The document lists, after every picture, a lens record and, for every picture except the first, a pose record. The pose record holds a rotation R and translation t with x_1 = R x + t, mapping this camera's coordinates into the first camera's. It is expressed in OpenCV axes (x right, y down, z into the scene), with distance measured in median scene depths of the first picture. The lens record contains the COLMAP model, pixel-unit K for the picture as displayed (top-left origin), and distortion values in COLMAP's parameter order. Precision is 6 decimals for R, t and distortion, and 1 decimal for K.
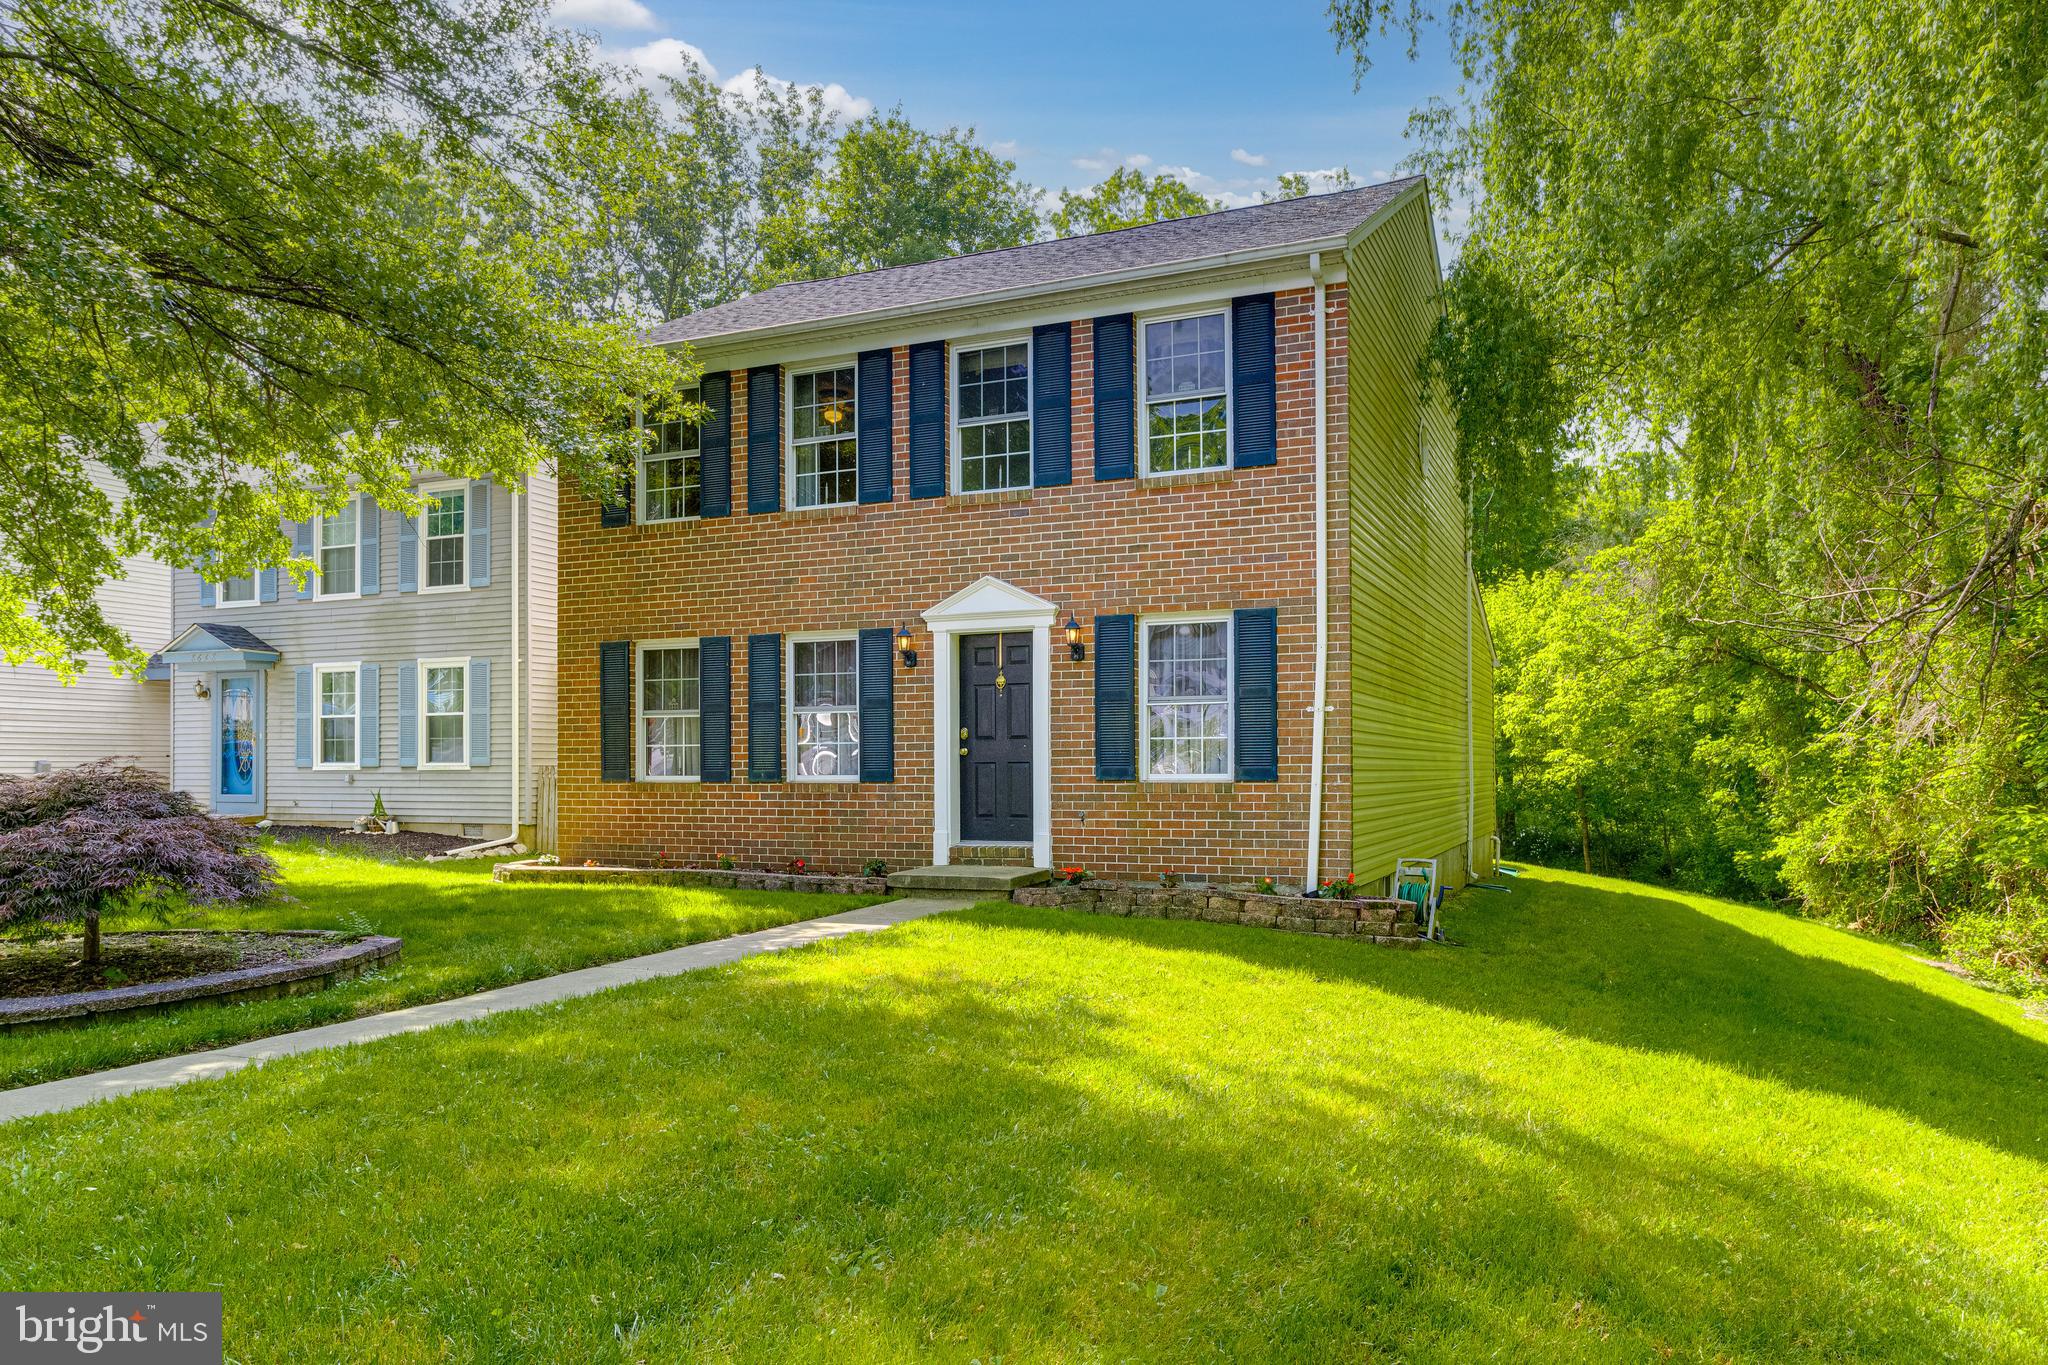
lens RADIAL K [[1396.9, 0, 1023.7], [0, 1396.9, 771.5], [0, 0, 1]] dist [-0.005489, -0.001031]
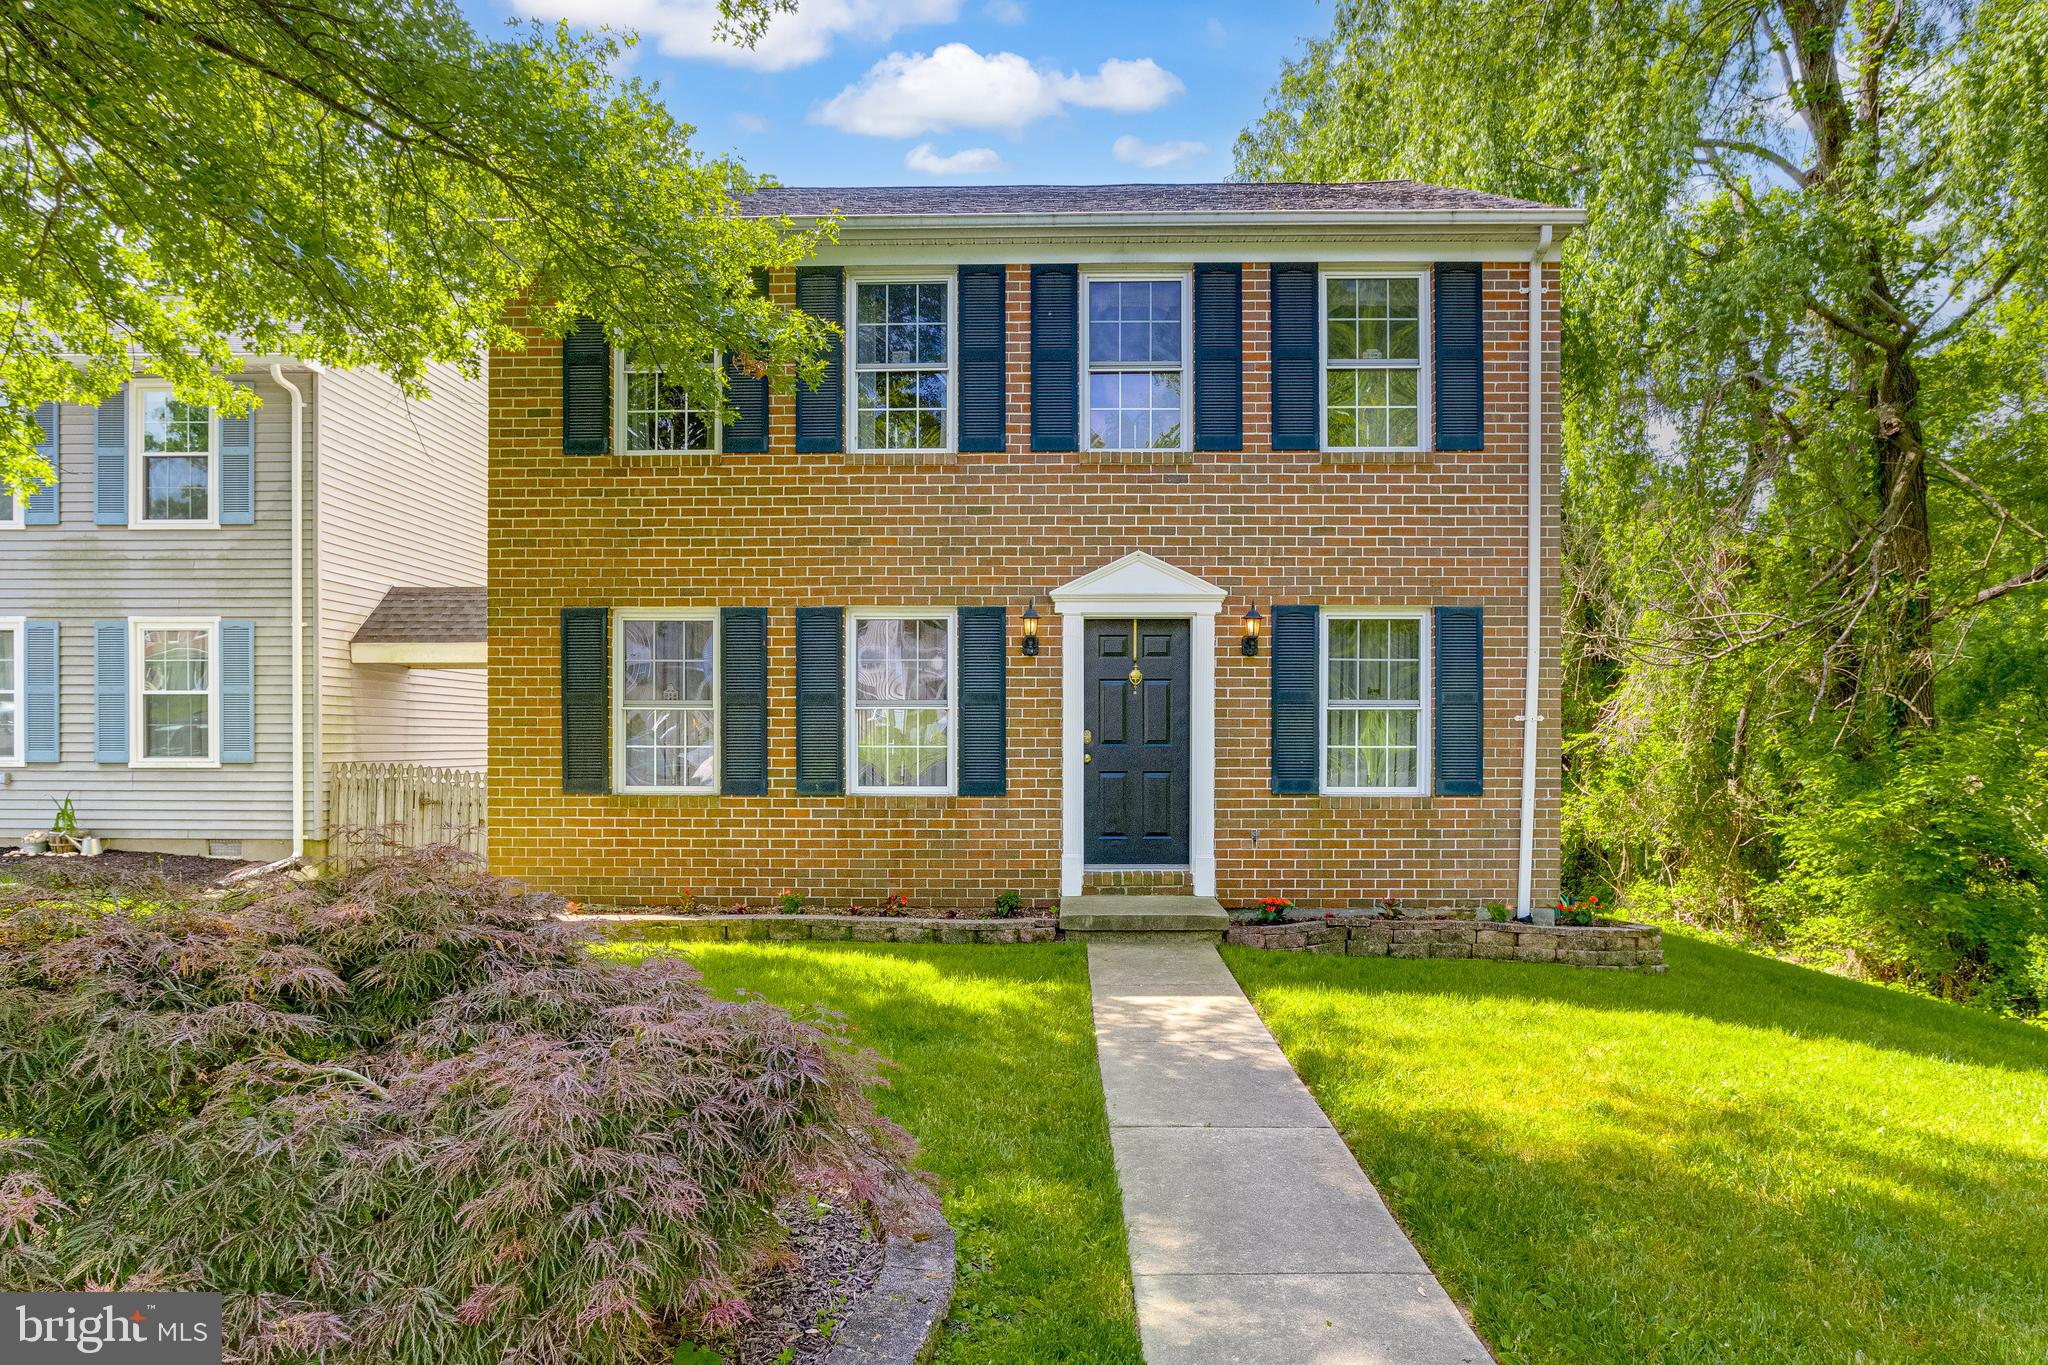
lens RADIAL K [[1300.0, 0, 1019.9], [0, 1300.0, 760.8], [0, 0, 1]] dist [-0.060466, 0.054772]
pose [[0.924721, -0.001424, 0.380644, -0.388184], [-0.004679, 0.999875, 0.015108, -0.025333], [-0.380617, -0.015751, 0.924598, 0.303993]]
